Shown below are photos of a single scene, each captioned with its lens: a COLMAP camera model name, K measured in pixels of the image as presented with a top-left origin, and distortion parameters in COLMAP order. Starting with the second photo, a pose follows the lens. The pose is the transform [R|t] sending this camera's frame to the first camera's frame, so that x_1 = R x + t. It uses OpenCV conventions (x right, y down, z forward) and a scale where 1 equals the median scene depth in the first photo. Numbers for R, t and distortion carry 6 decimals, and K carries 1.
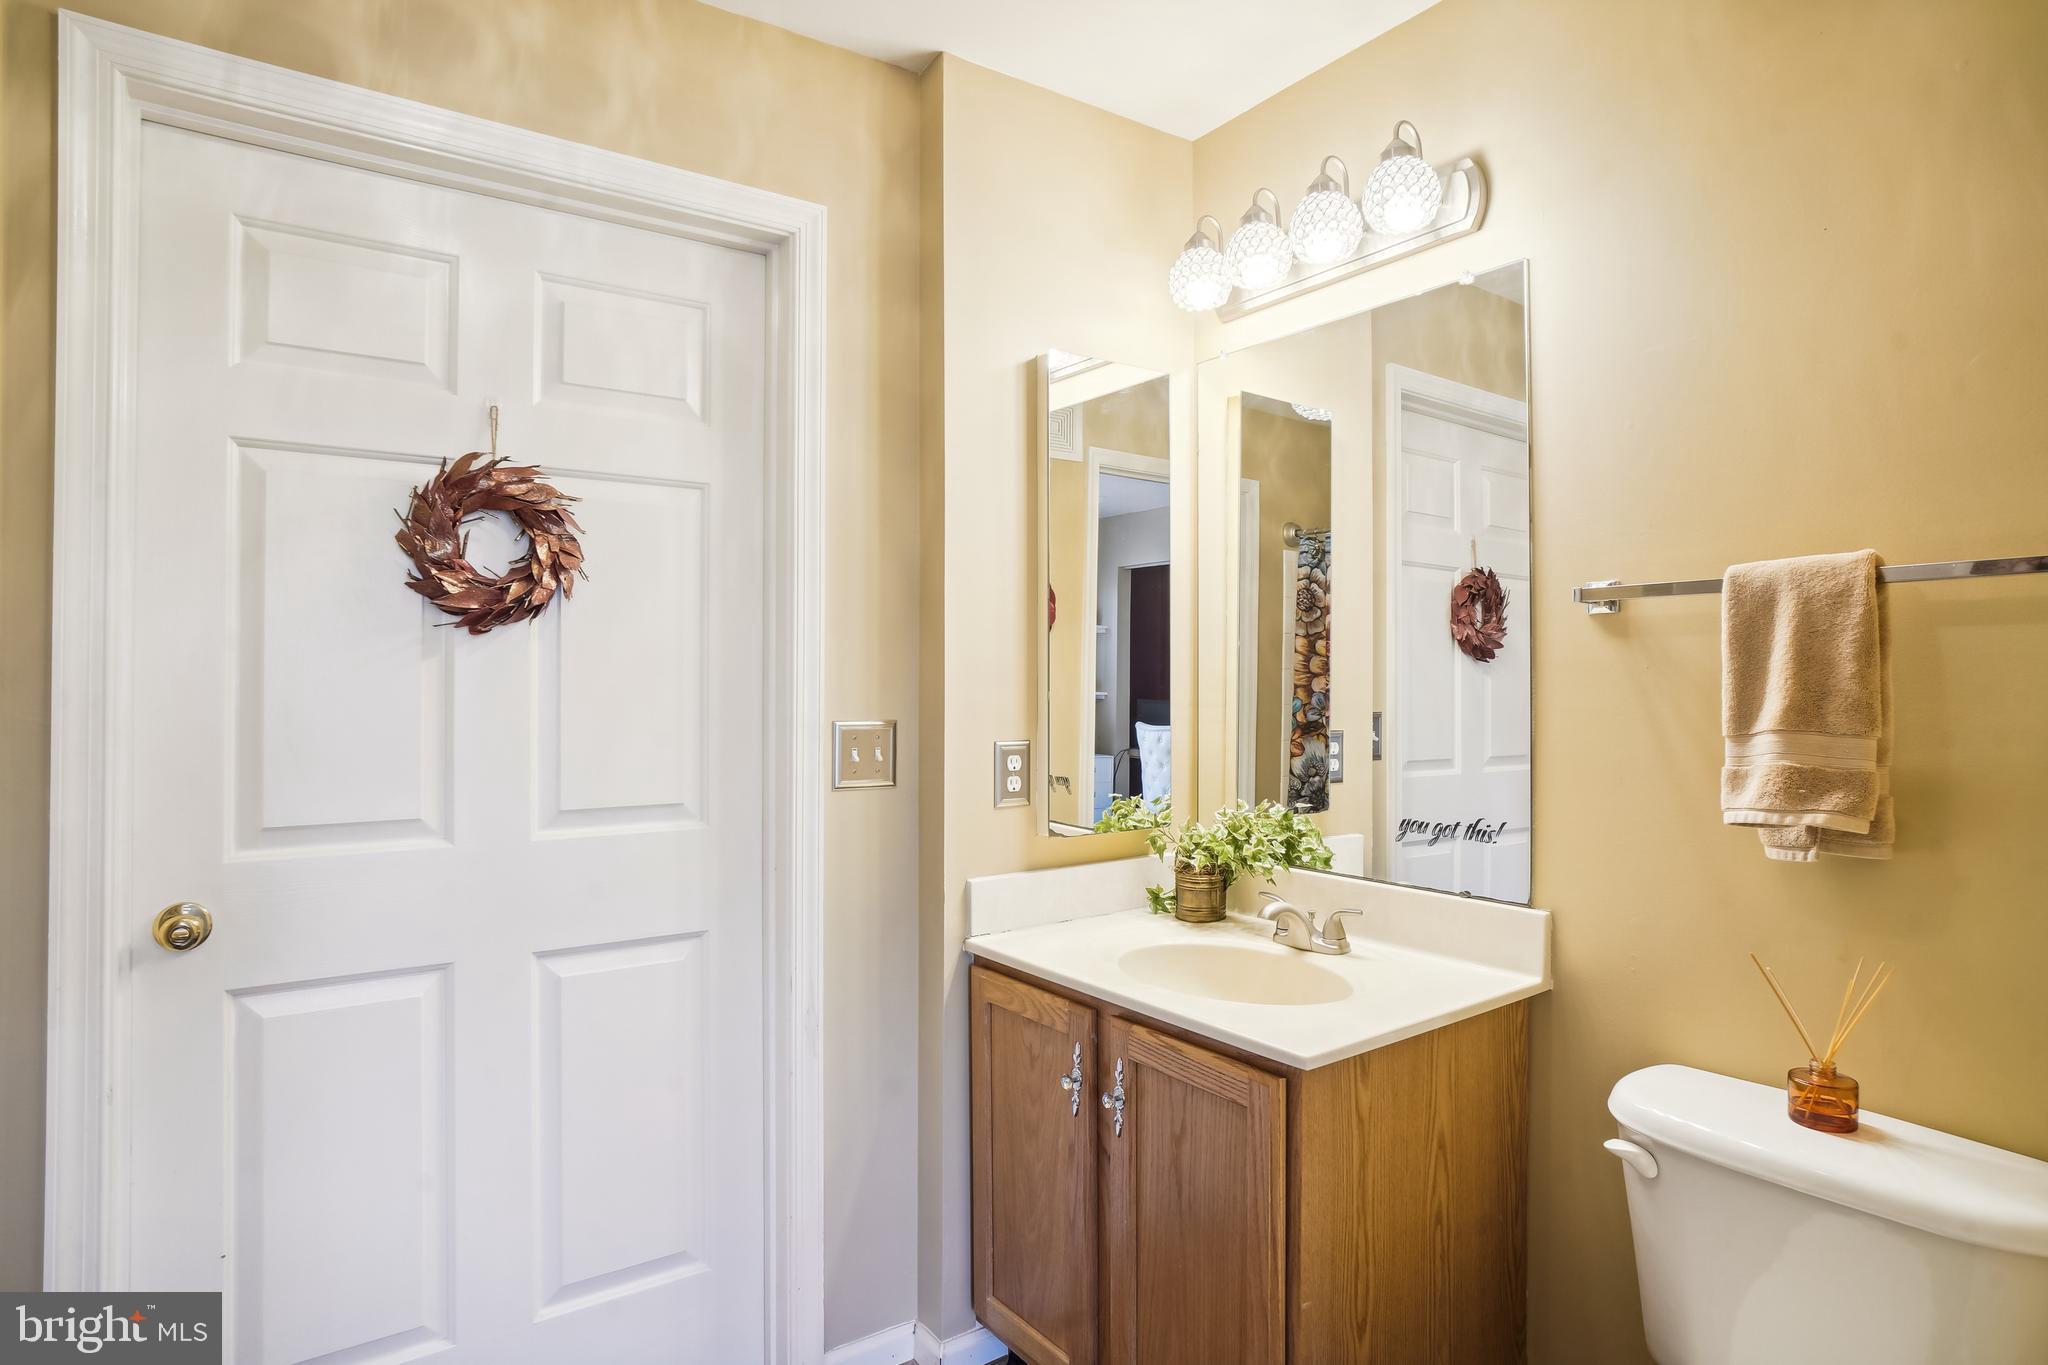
lens RADIAL K [[1098.9, 0, 1046.9], [0, 1098.9, 681.2], [0, 0, 1]] dist [-0.086515, 0.030112]
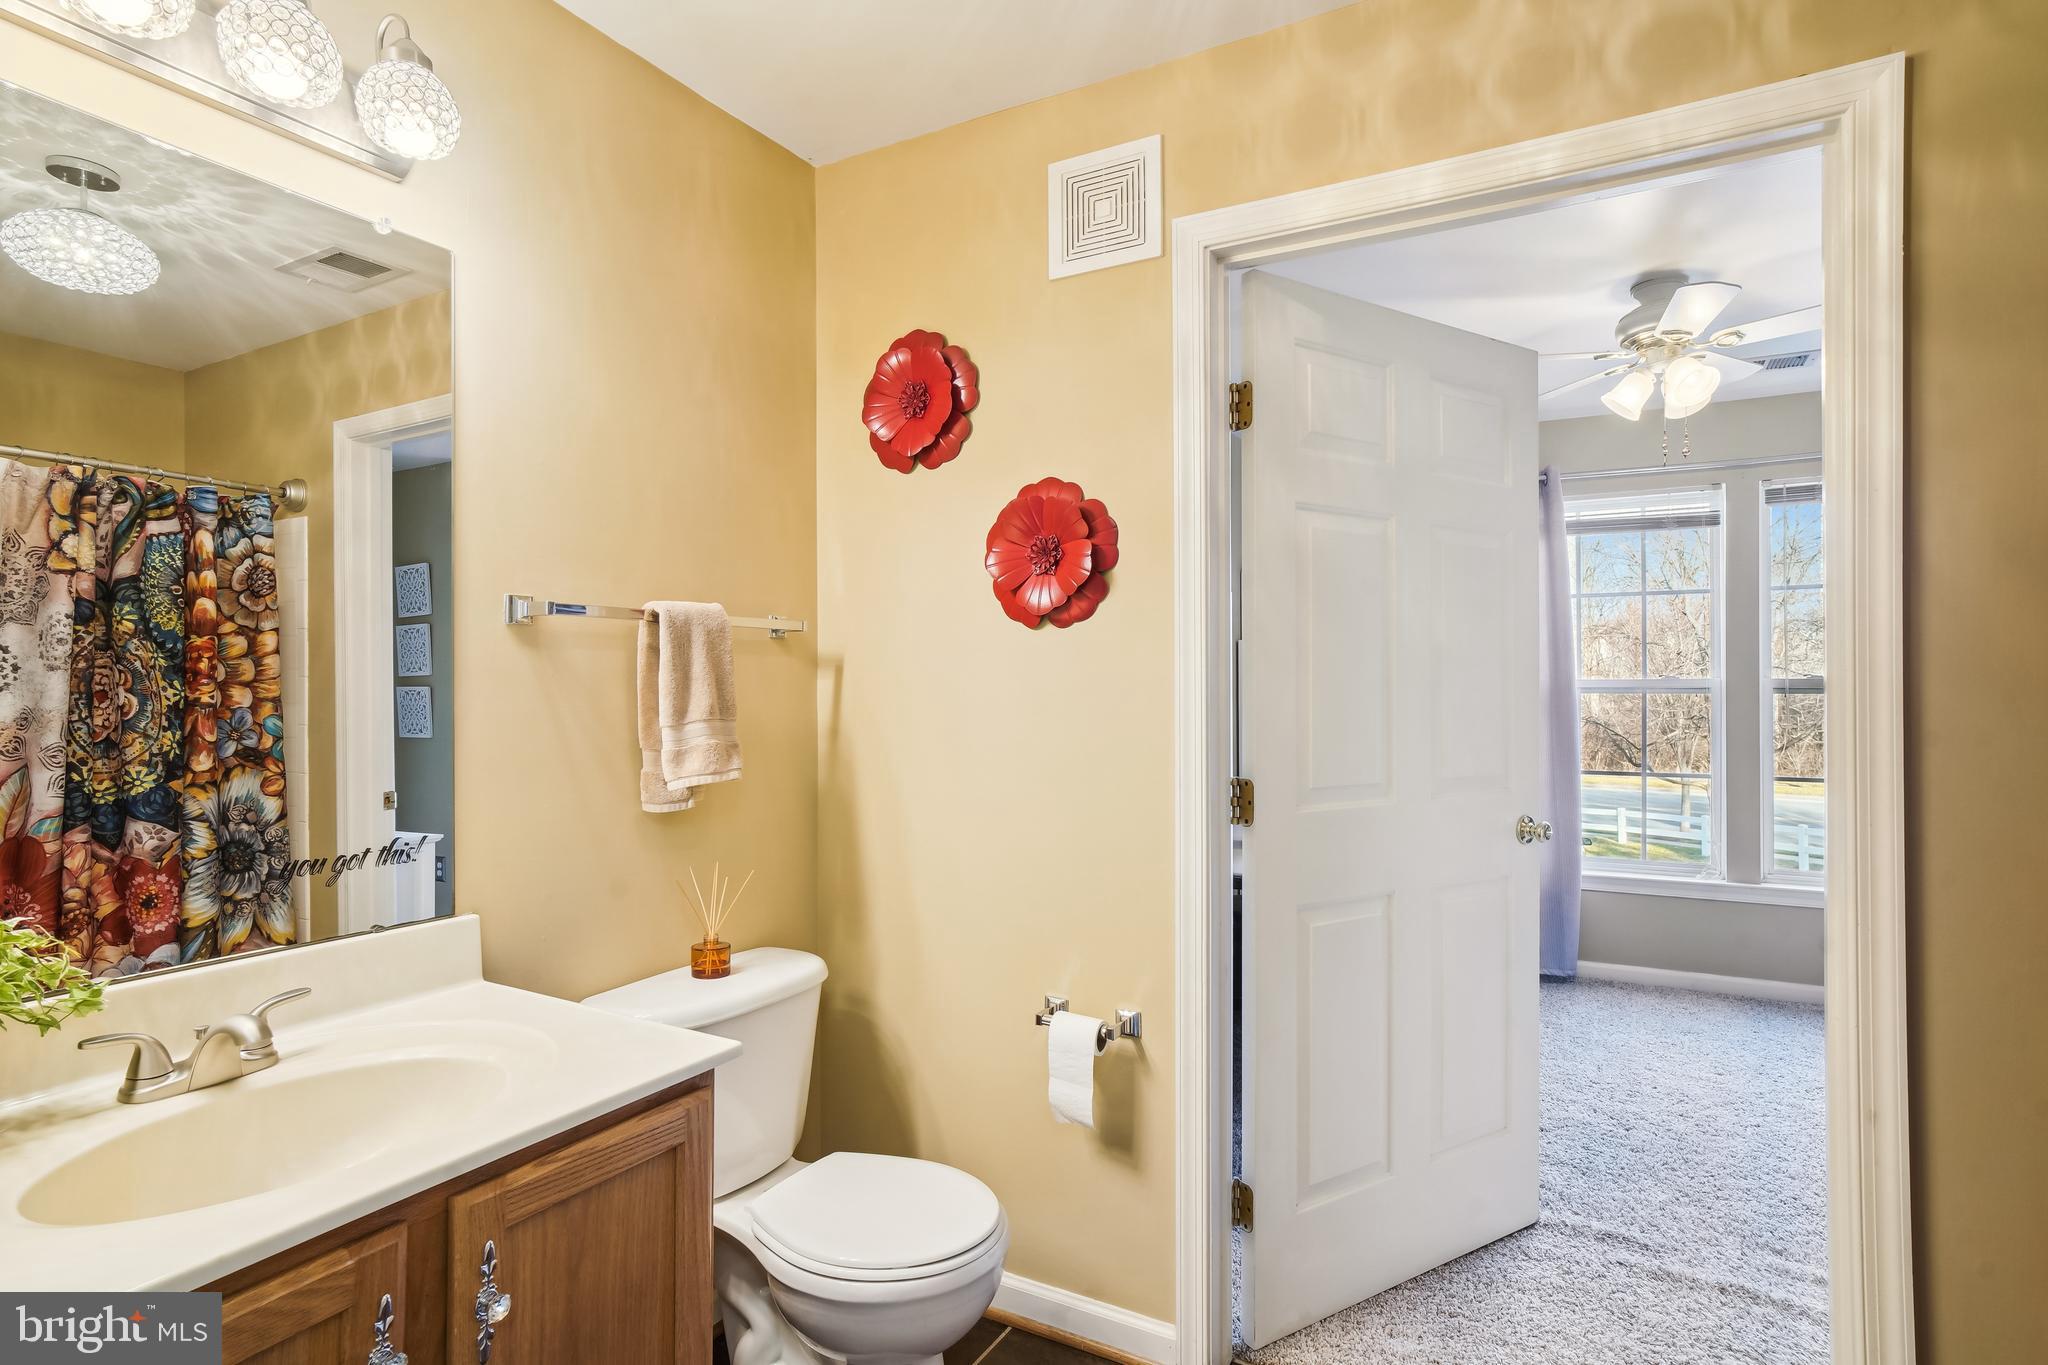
lens RADIAL K [[1073.8, 0, 1028.3], [0, 1073.8, 669.4], [0, 0, 1]] dist [-0.028928, 0.027621]
pose [[-0.416110, 0.013876, 0.909208, -0.807064], [-0.002981, 0.999857, -0.016624, 0.000352], [-0.909309, -0.009627, -0.416009, 1.152433]]
